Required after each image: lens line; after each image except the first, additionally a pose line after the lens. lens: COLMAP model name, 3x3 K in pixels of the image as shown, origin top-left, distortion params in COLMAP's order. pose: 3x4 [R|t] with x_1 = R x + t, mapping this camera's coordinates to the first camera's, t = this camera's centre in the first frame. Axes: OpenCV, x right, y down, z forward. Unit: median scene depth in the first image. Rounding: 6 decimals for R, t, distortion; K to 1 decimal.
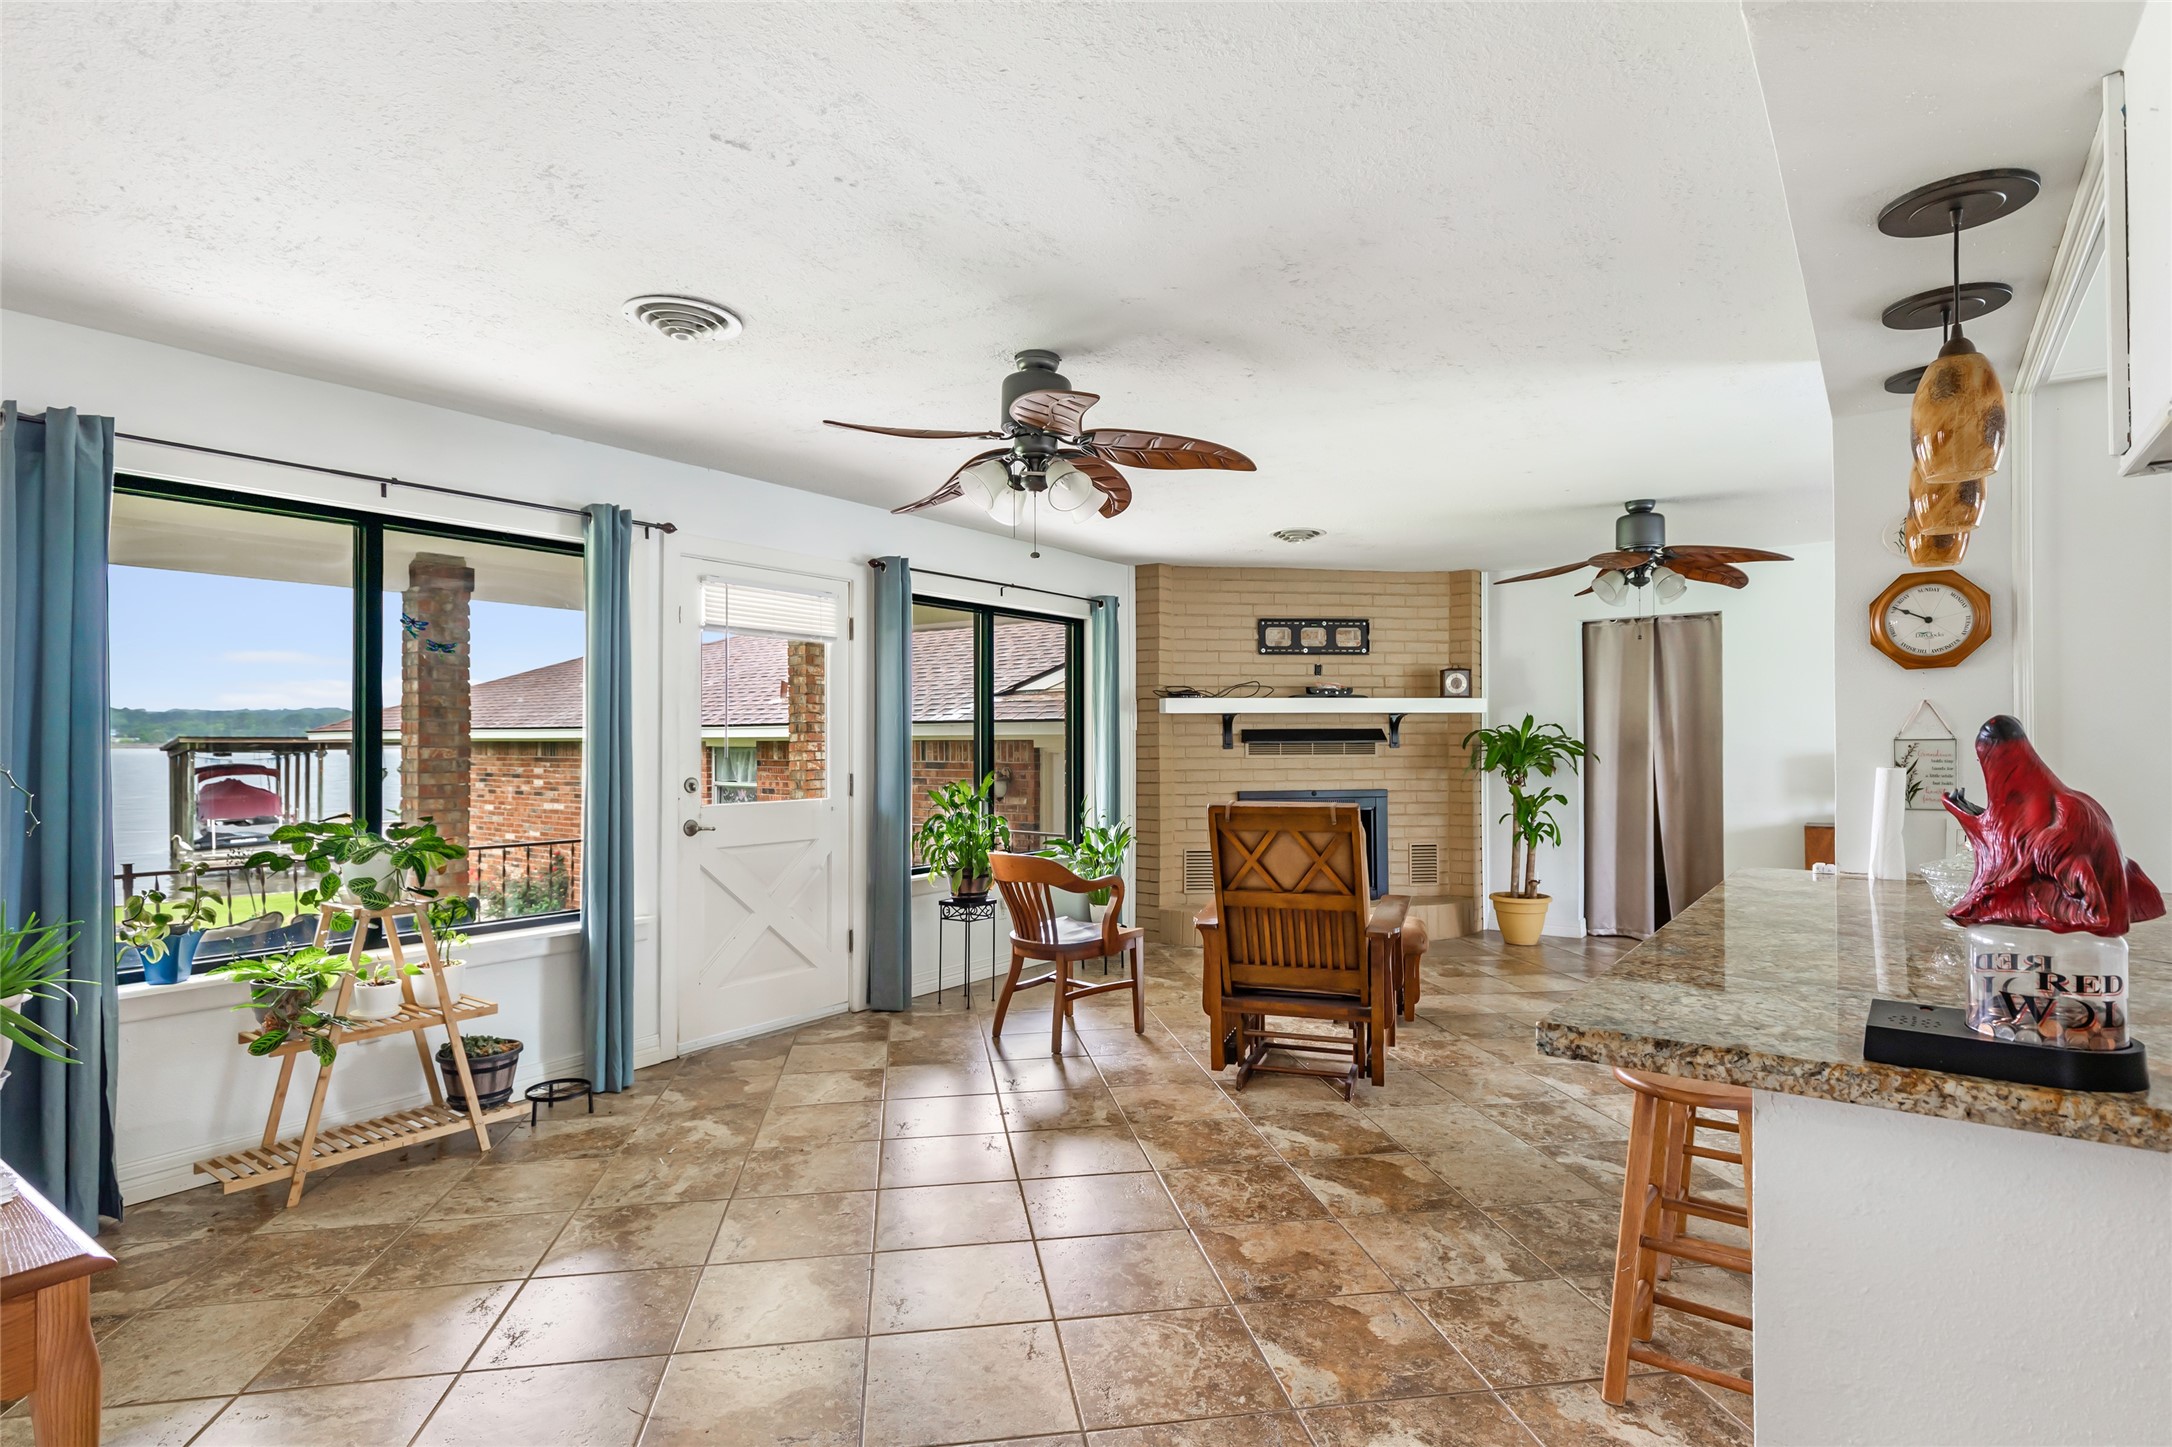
lens RADIAL K [[1128.6, 0, 1093.1], [0, 1128.6, 723.5], [0, 0, 1]] dist [0.002086, -0.000019]
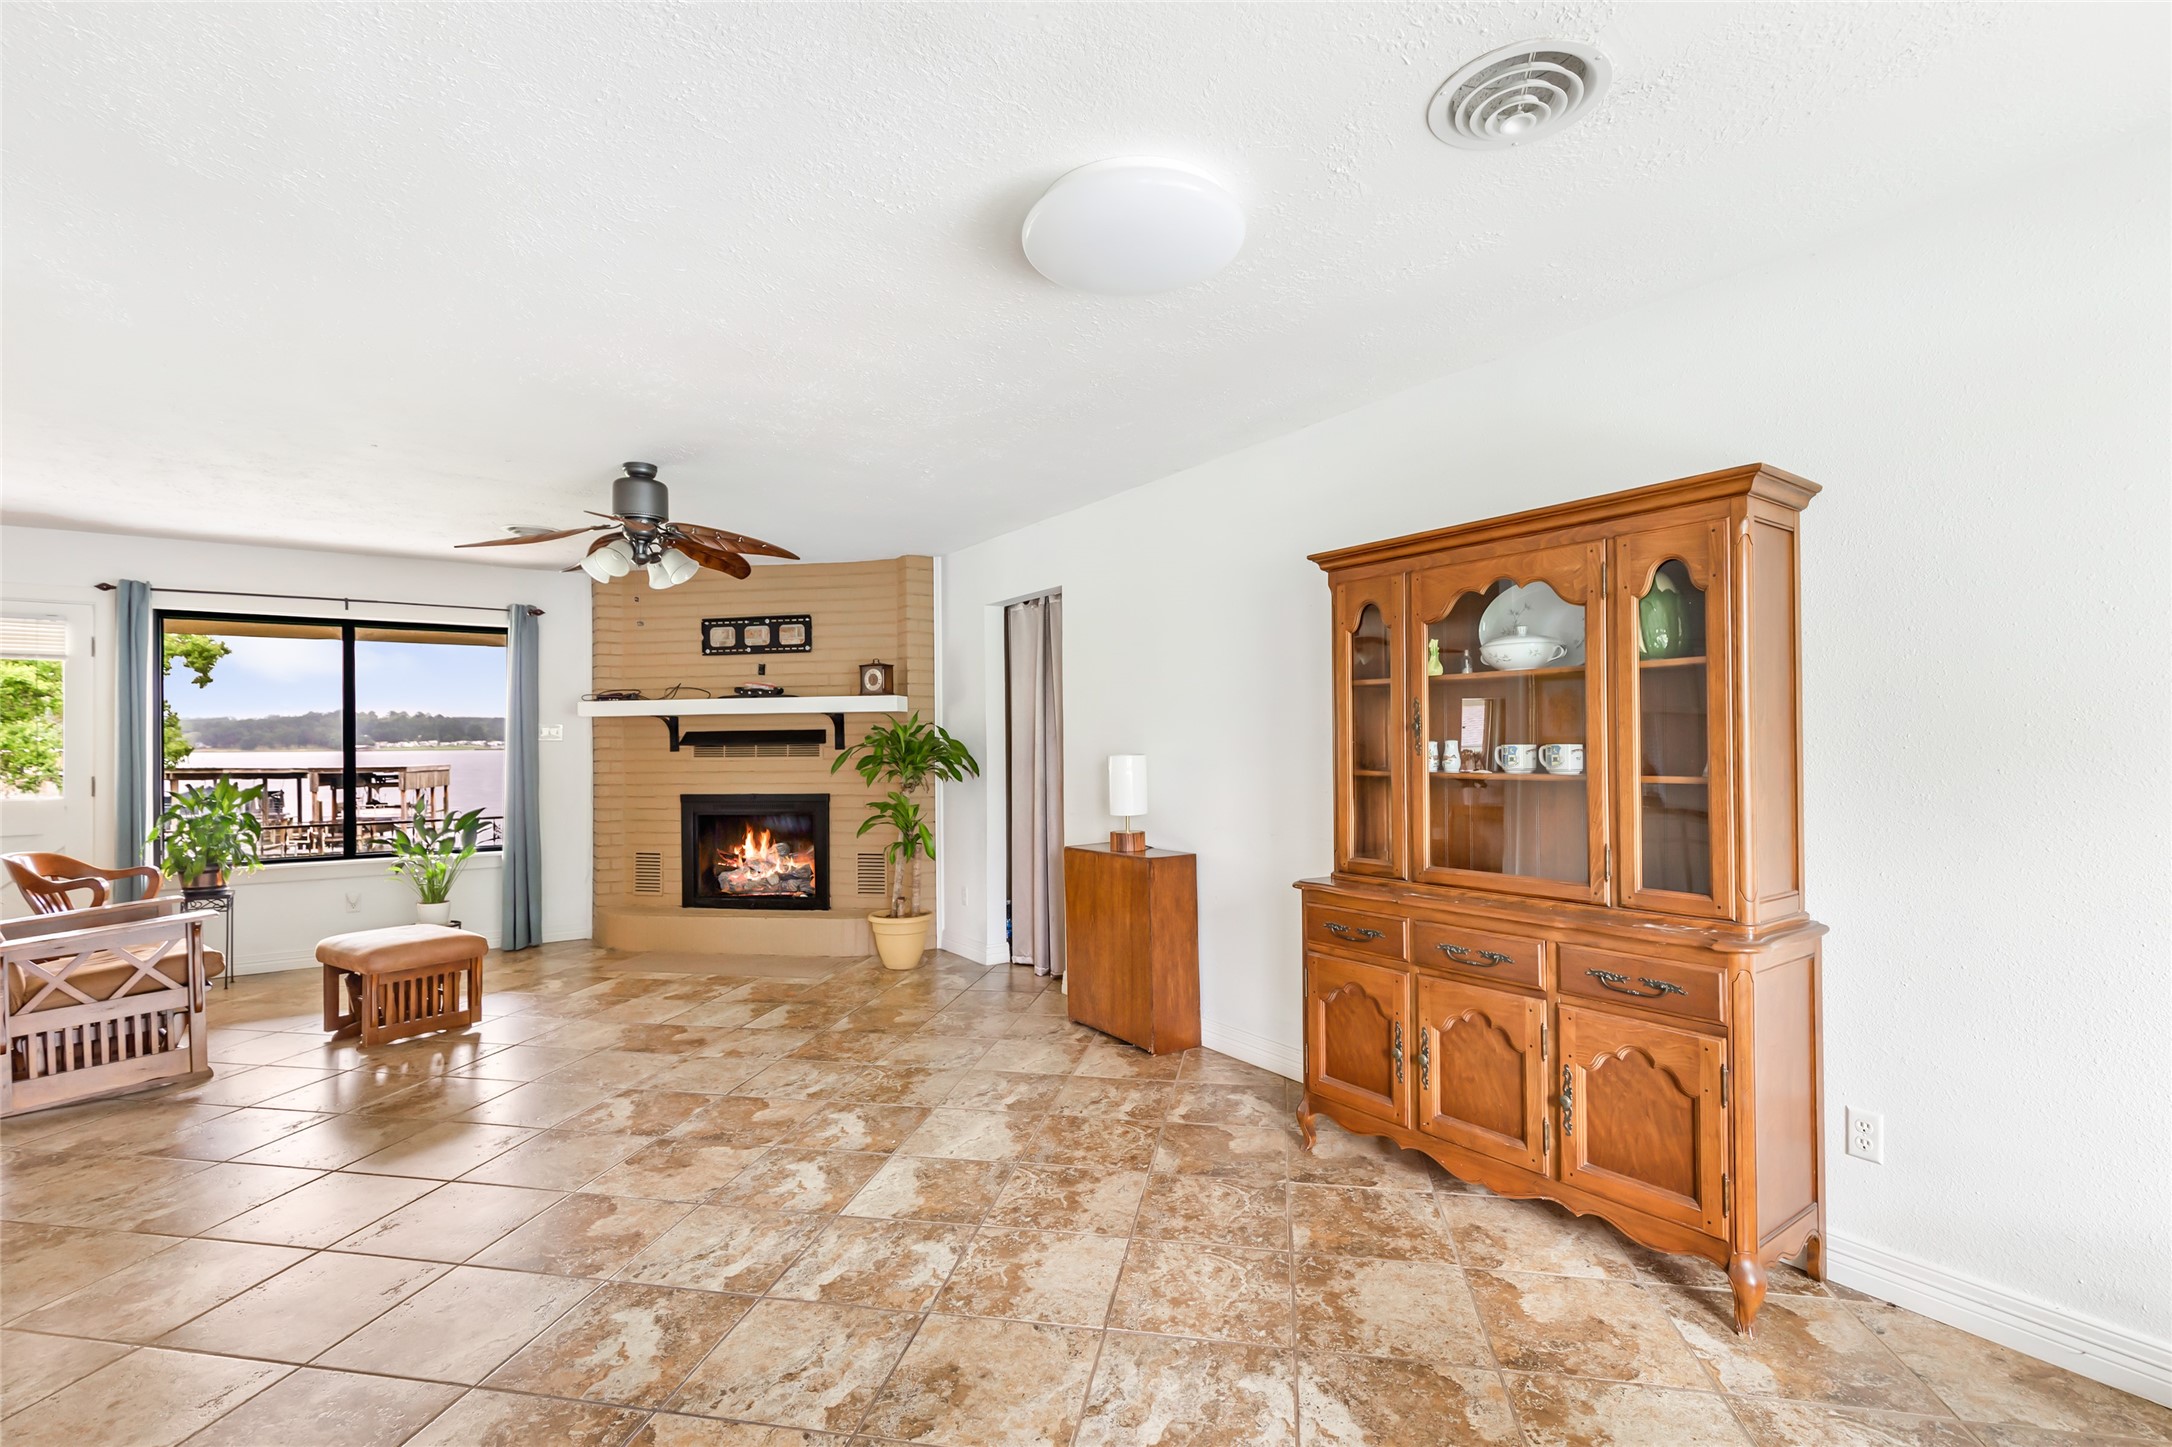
lens RADIAL K [[1010.8, 0, 1103.9], [0, 1010.8, 732.3], [0, 0, 1]] dist [0.003486, -0.000080]
pose [[0.940683, -0.008327, -0.339185, 0.770671], [0.011075, 0.999920, 0.006167, 0.004312], [0.339107, -0.009558, 0.940699, 0.284598]]
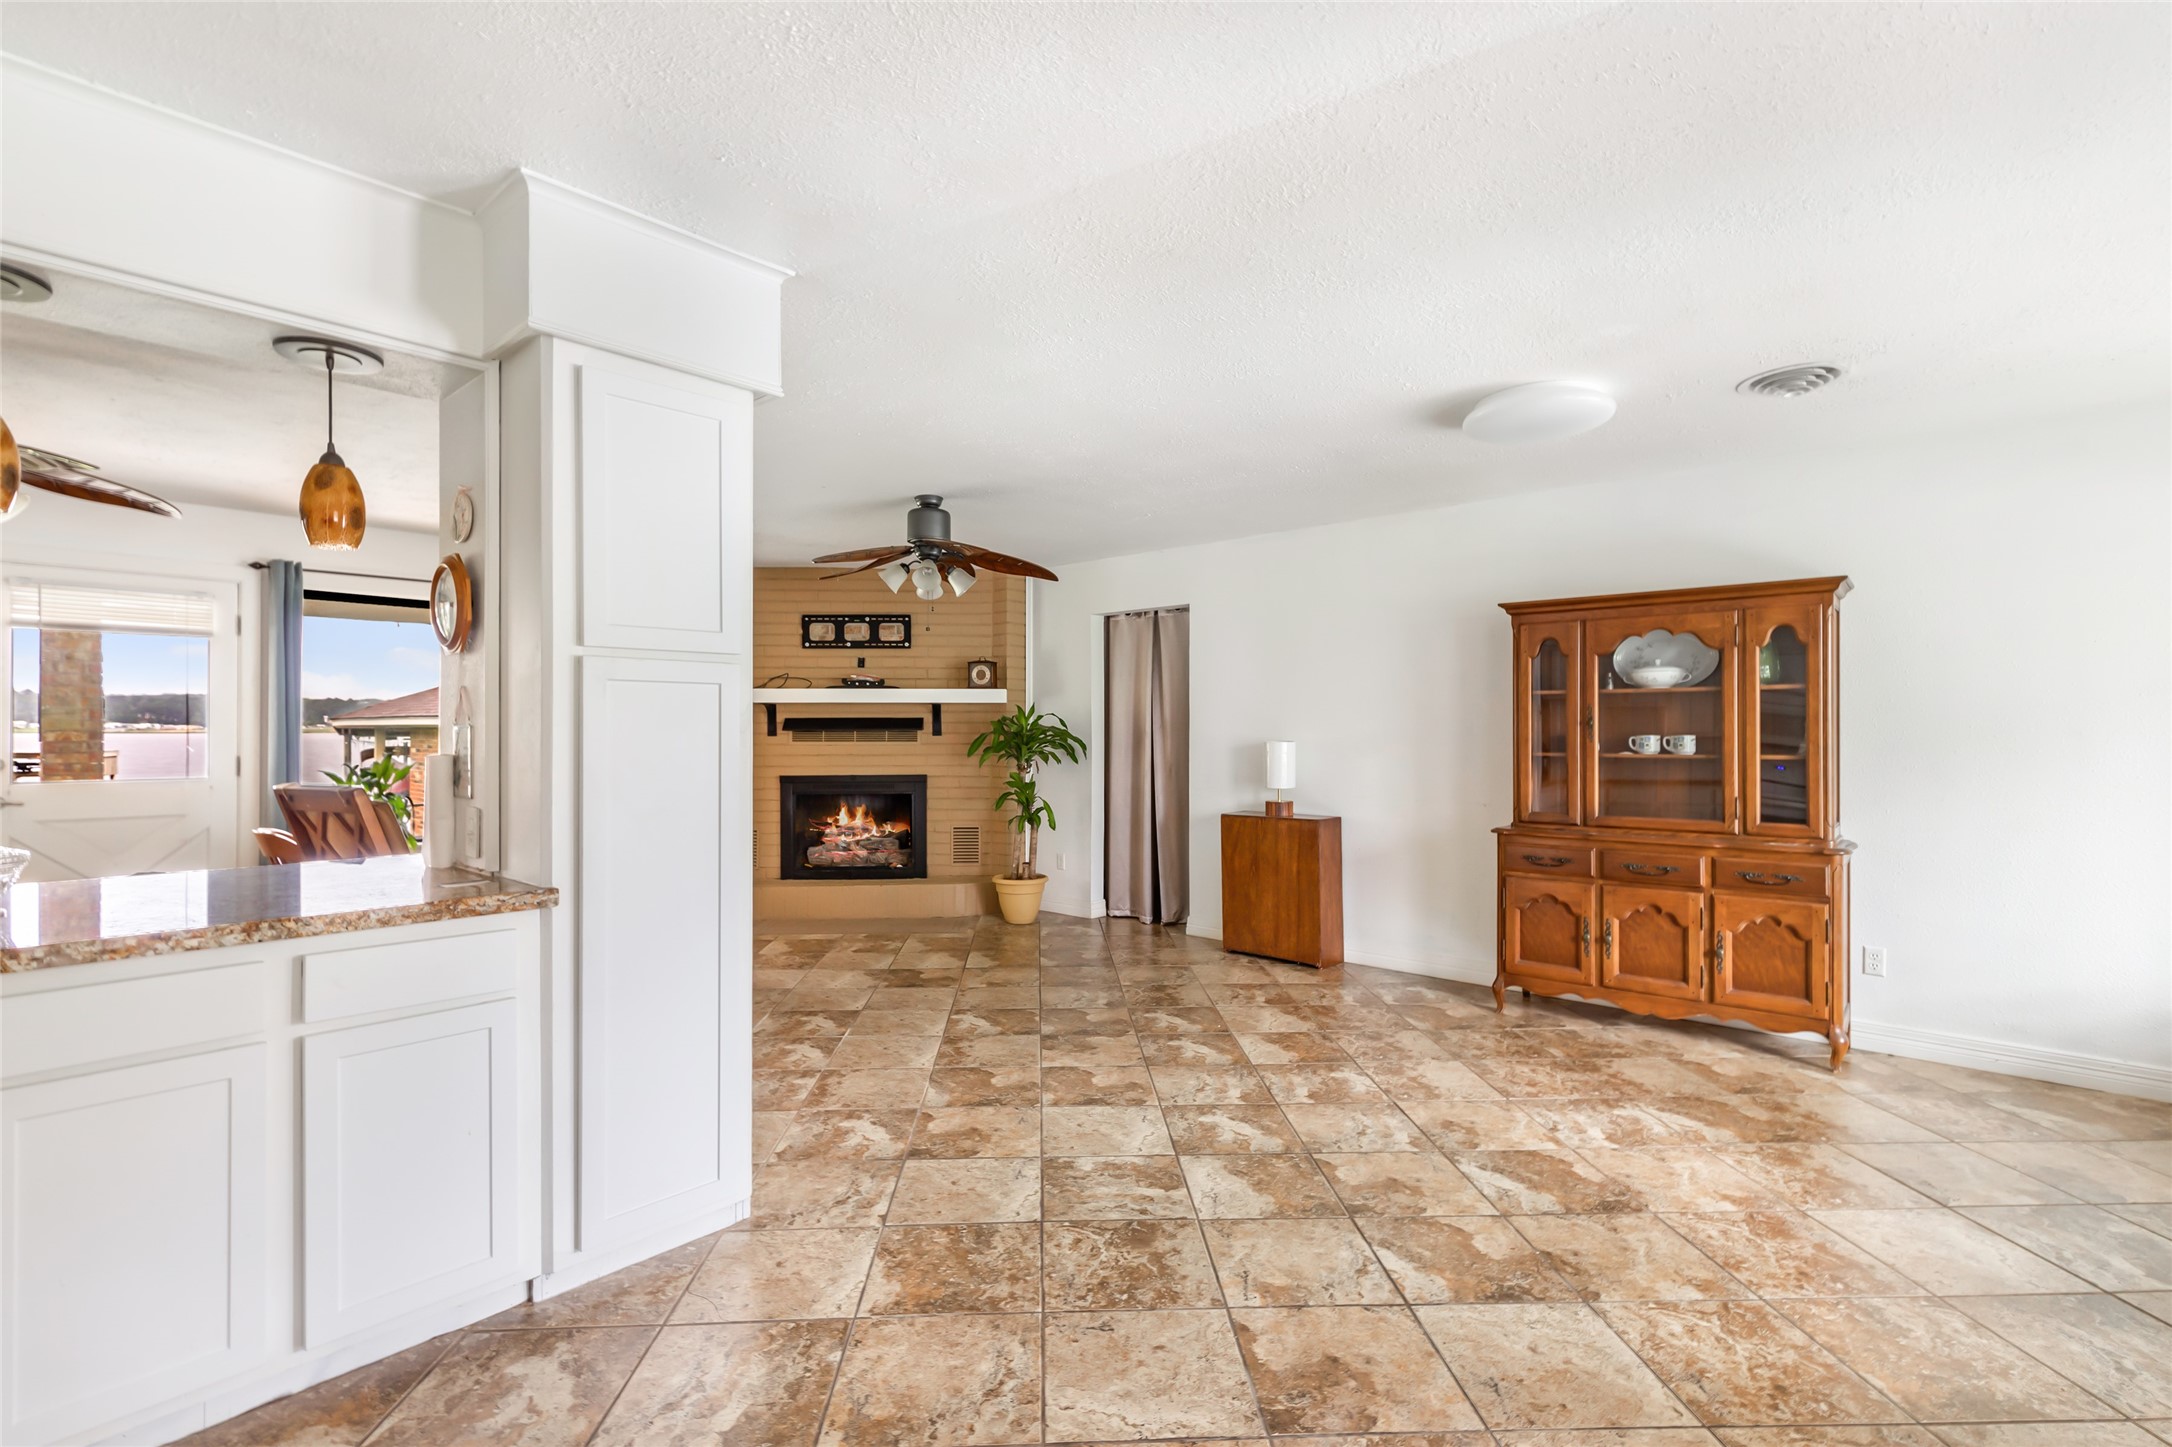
lens RADIAL K [[1010.8, 0, 1096.2], [0, 1010.8, 729.4], [0, 0, 1]] dist [0.003486, -0.000080]
pose [[0.993771, 0.003732, -0.111382, 0.528964], [-0.002163, 0.999897, 0.014202, 0.001709], [0.111423, -0.013872, 0.993676, 0.071859]]
